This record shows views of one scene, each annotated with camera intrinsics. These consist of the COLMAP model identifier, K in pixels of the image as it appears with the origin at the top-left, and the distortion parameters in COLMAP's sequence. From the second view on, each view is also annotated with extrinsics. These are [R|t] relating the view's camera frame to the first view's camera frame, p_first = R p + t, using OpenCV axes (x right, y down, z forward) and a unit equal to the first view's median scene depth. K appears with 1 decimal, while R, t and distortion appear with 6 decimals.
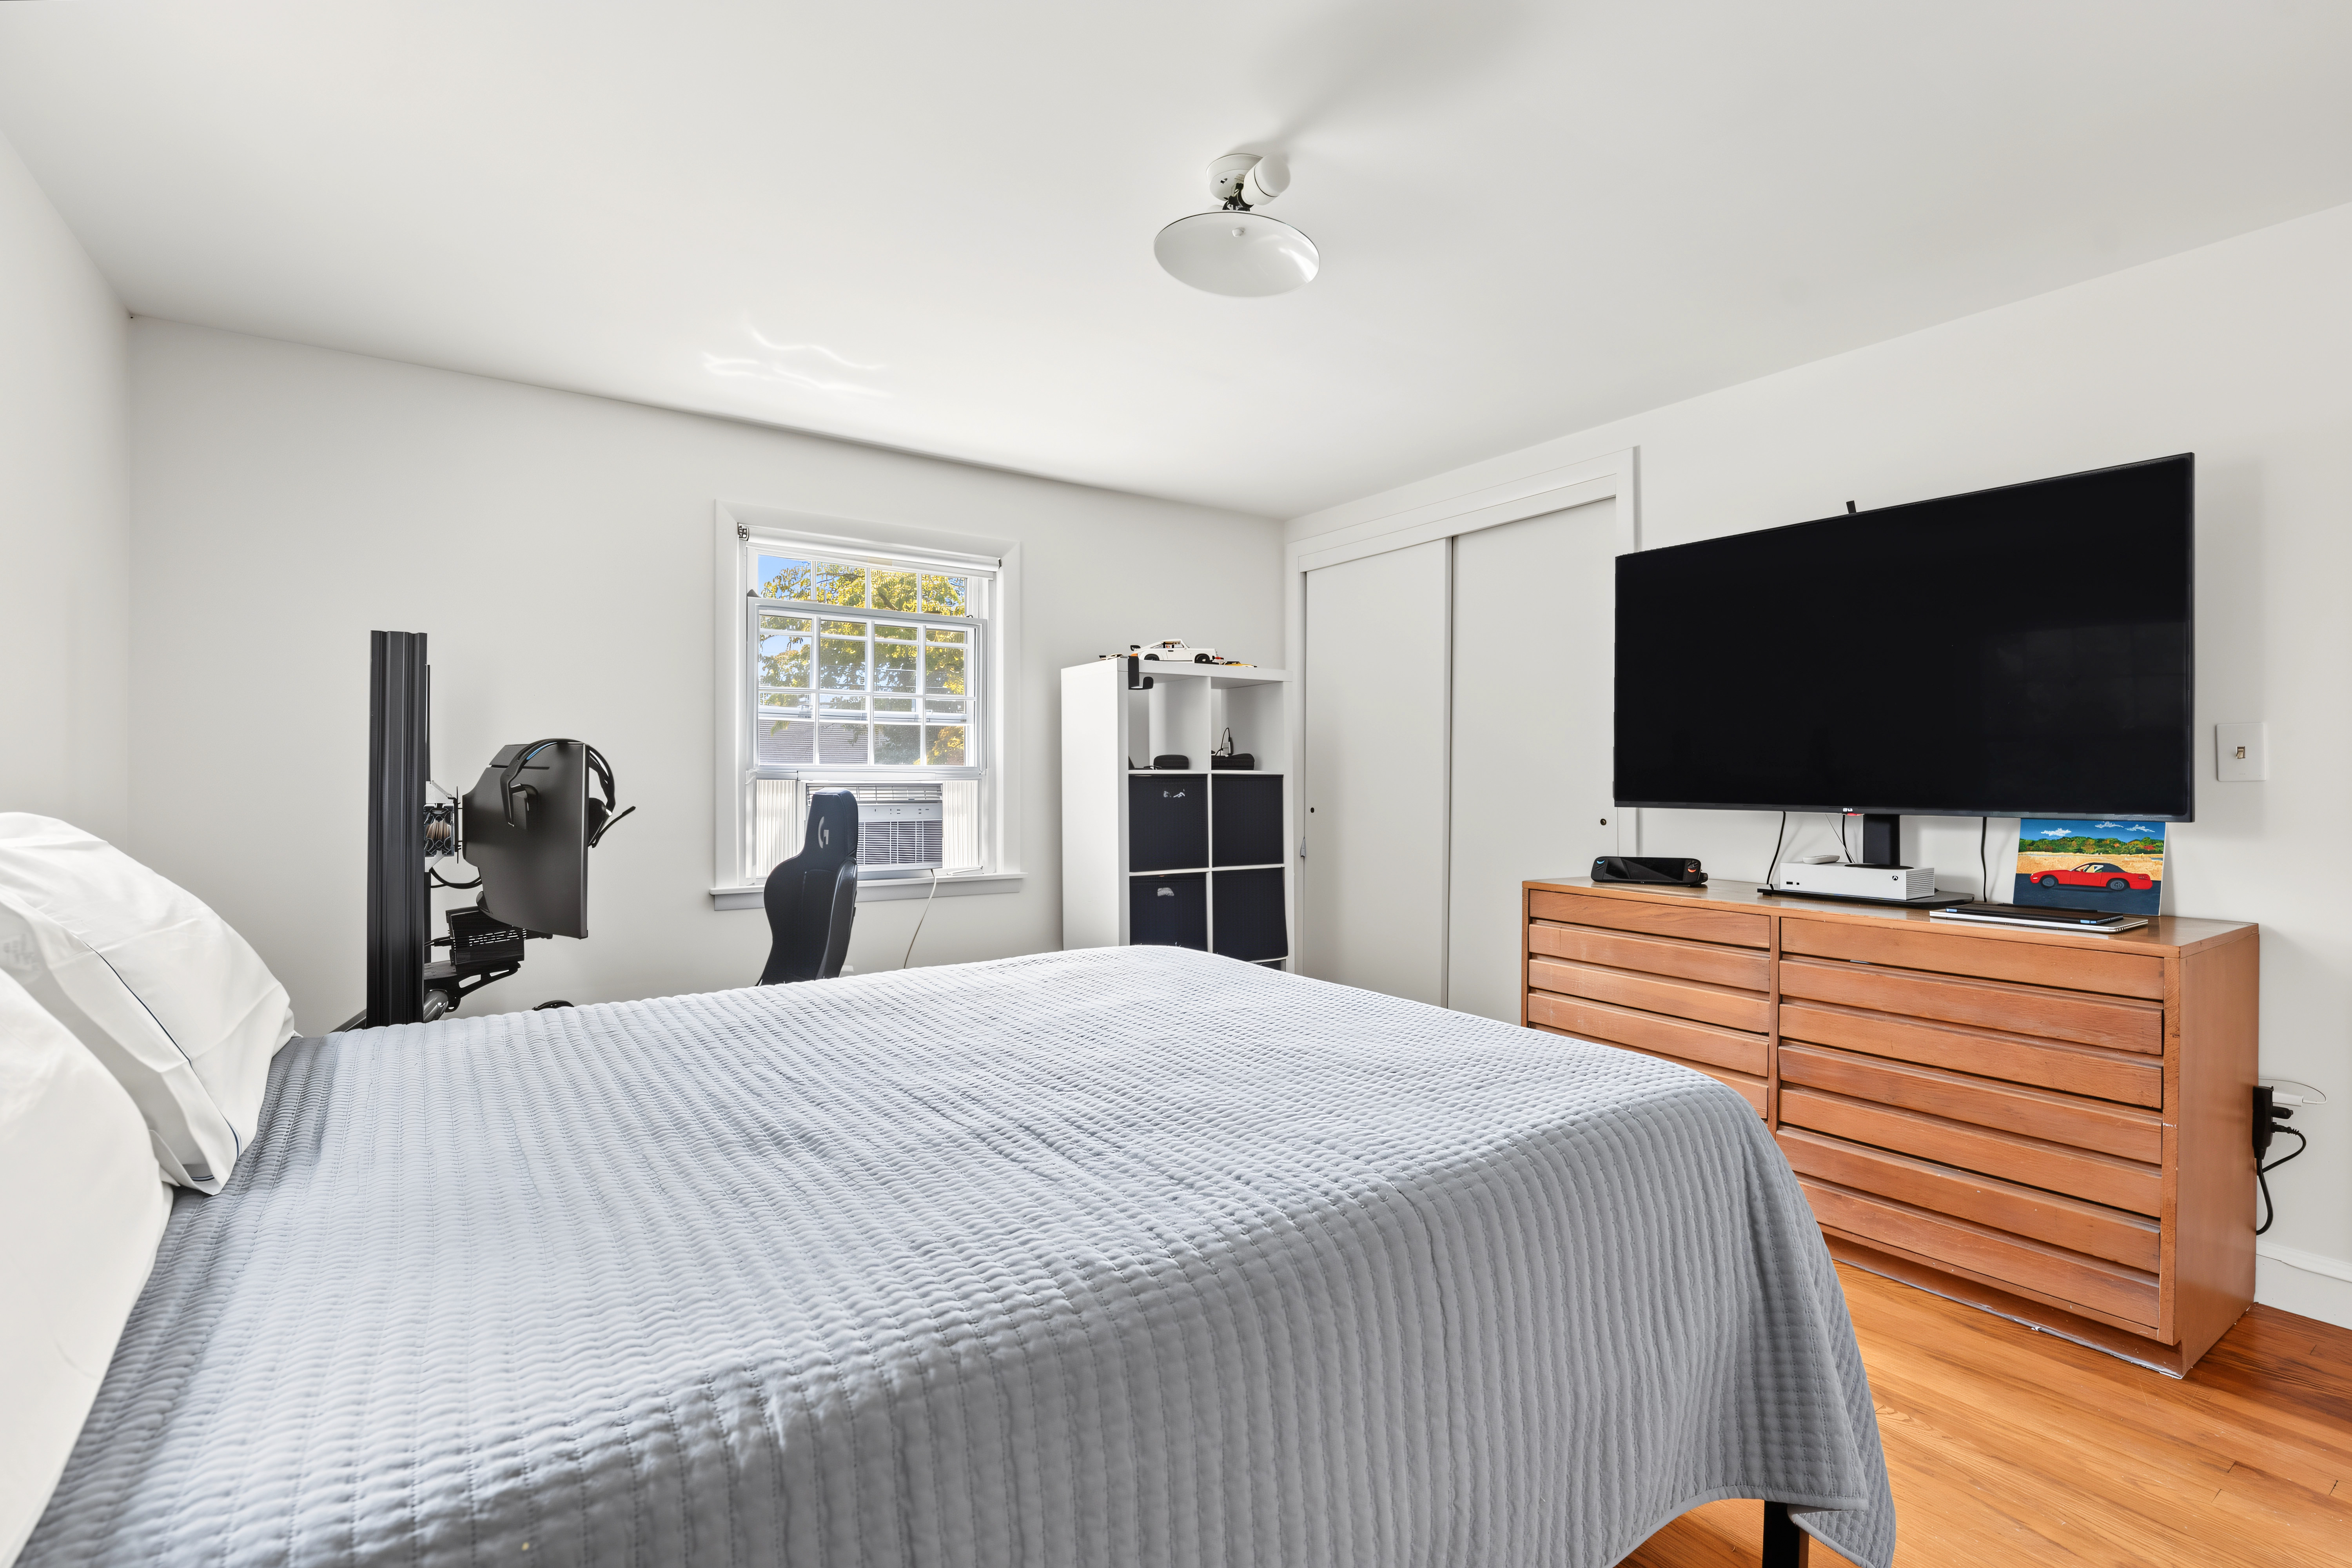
lens RADIAL K [[1104.8, 0, 1168.1], [0, 1104.8, 783.5], [0, 0, 1]] dist [-0.001956, -0.000051]
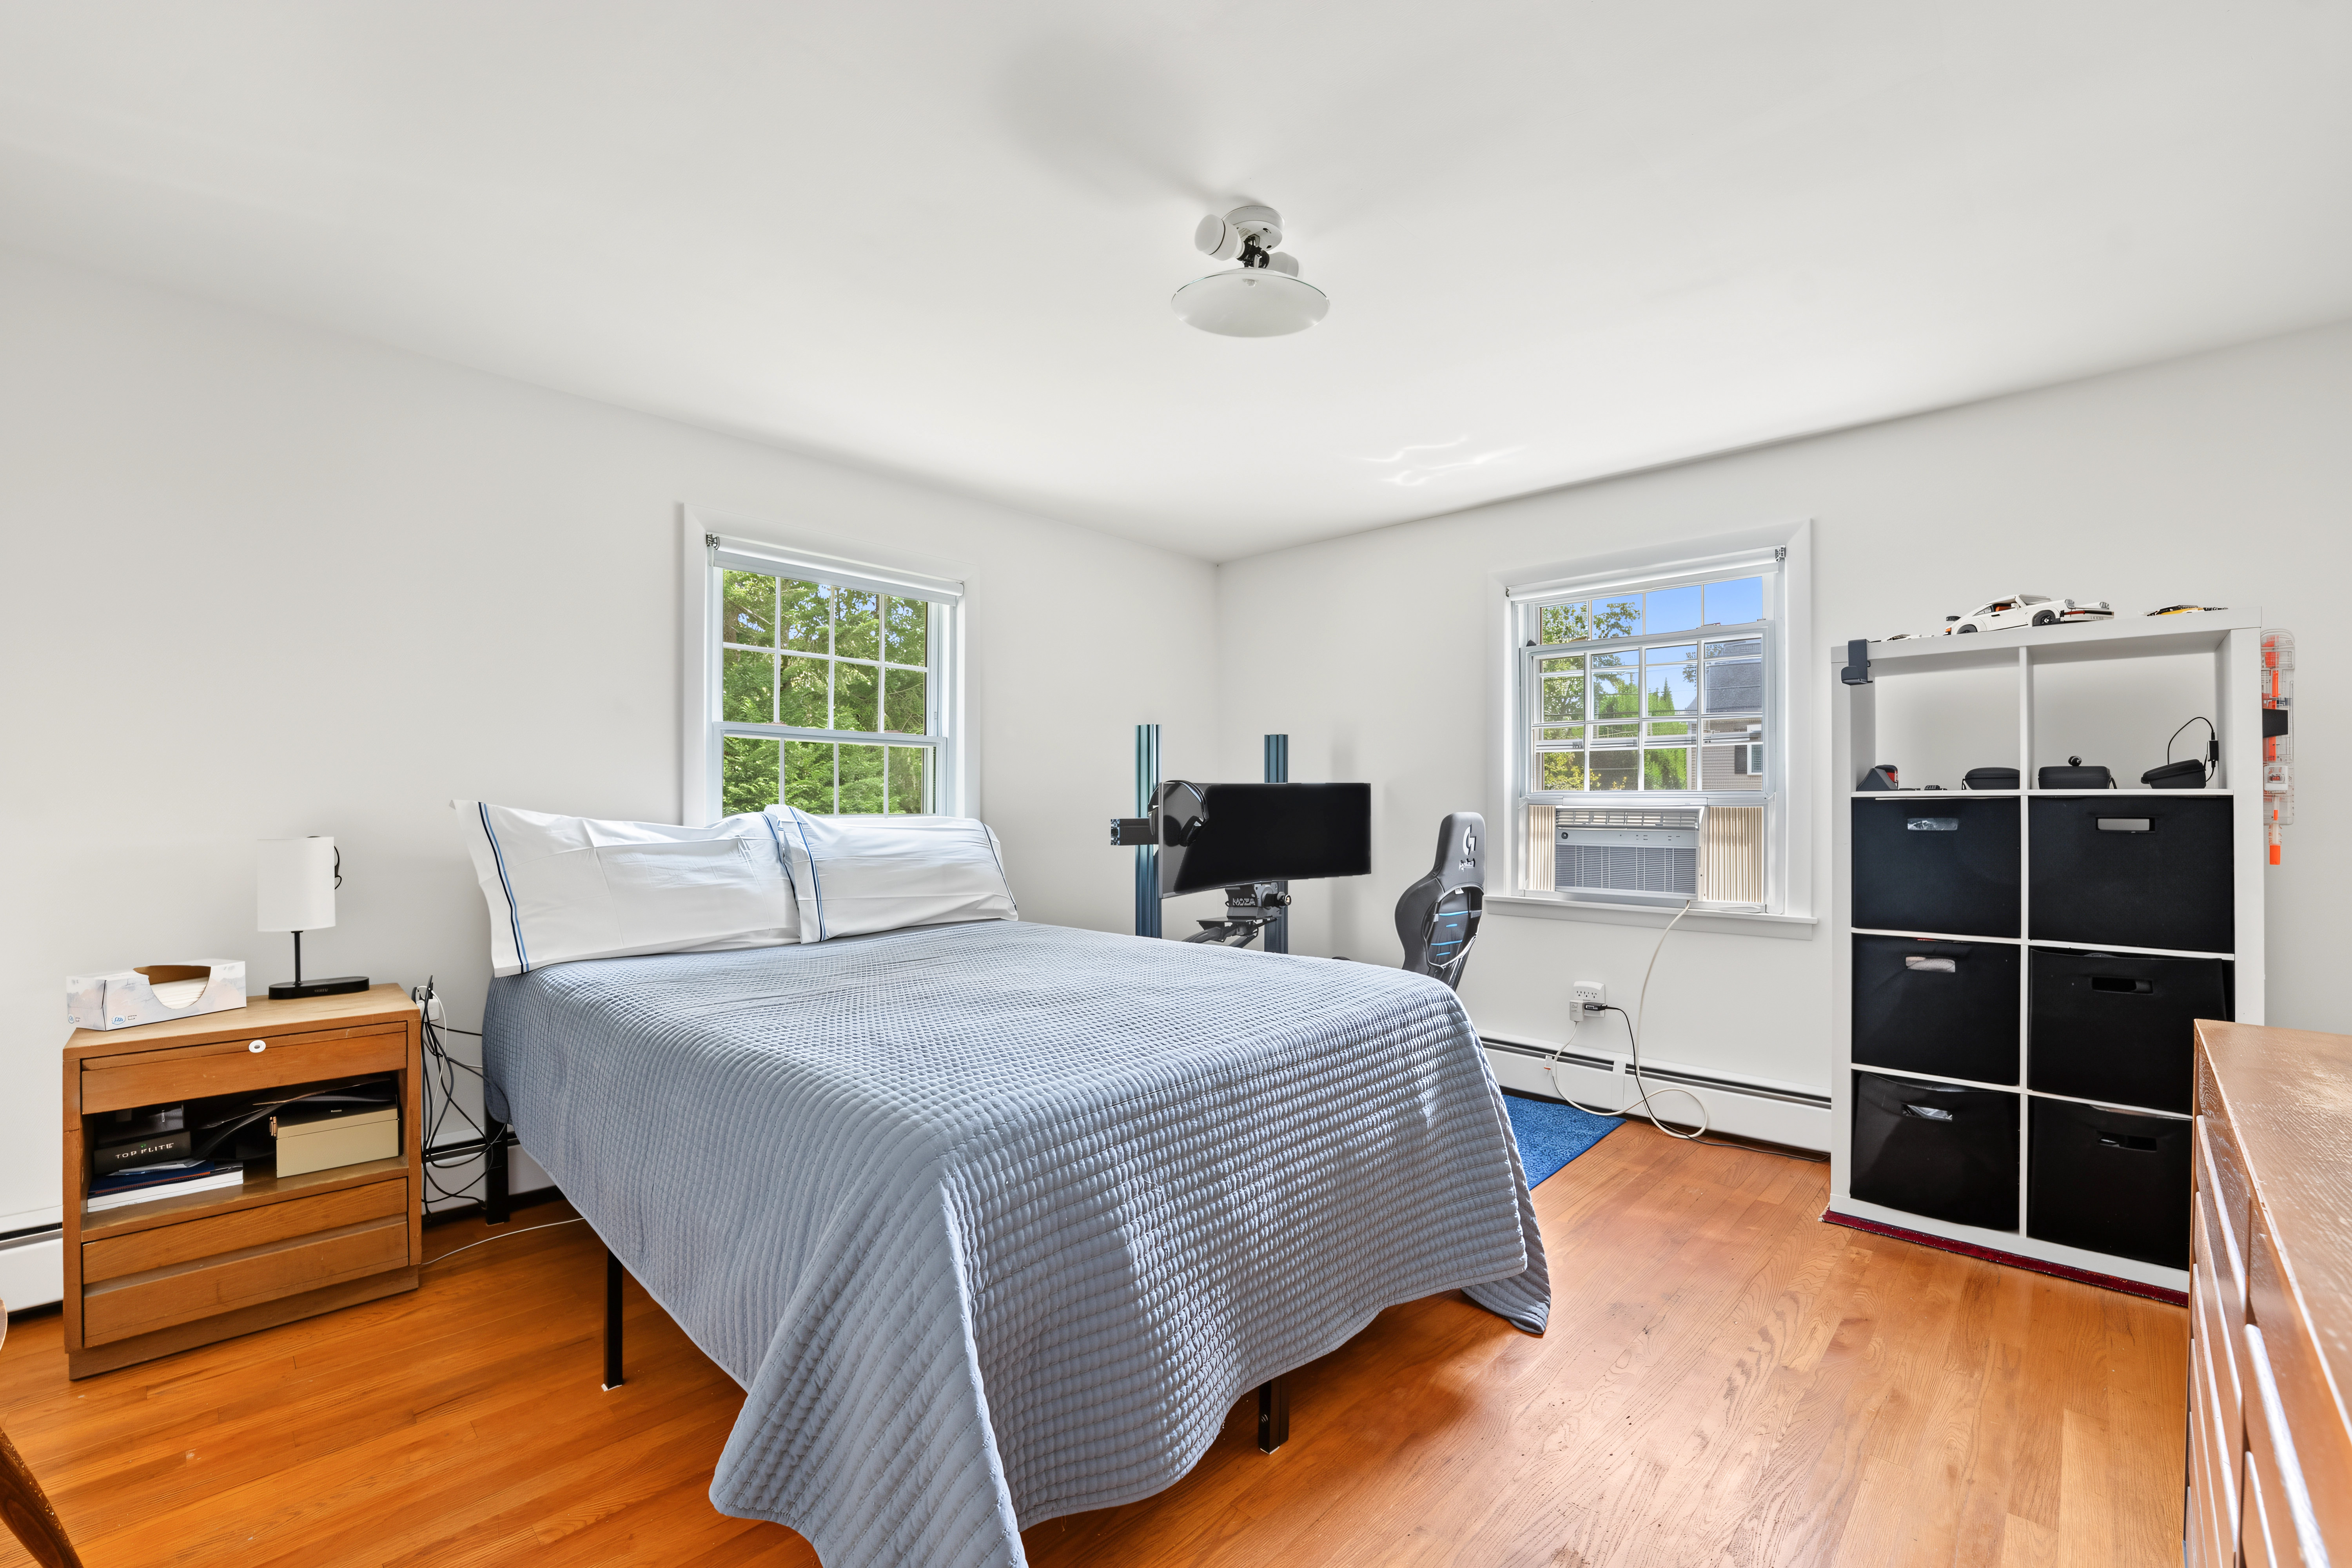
lens RADIAL K [[984.1, 0, 1175.3], [0, 984.1, 802.5], [0, 0, 1]] dist [-0.001868, -0.000164]
pose [[0.210867, -0.001976, -0.977513, 0.520256], [0.000034, 0.999998, -0.002014, -0.003870], [0.977515, 0.000392, 0.210867, 0.402809]]
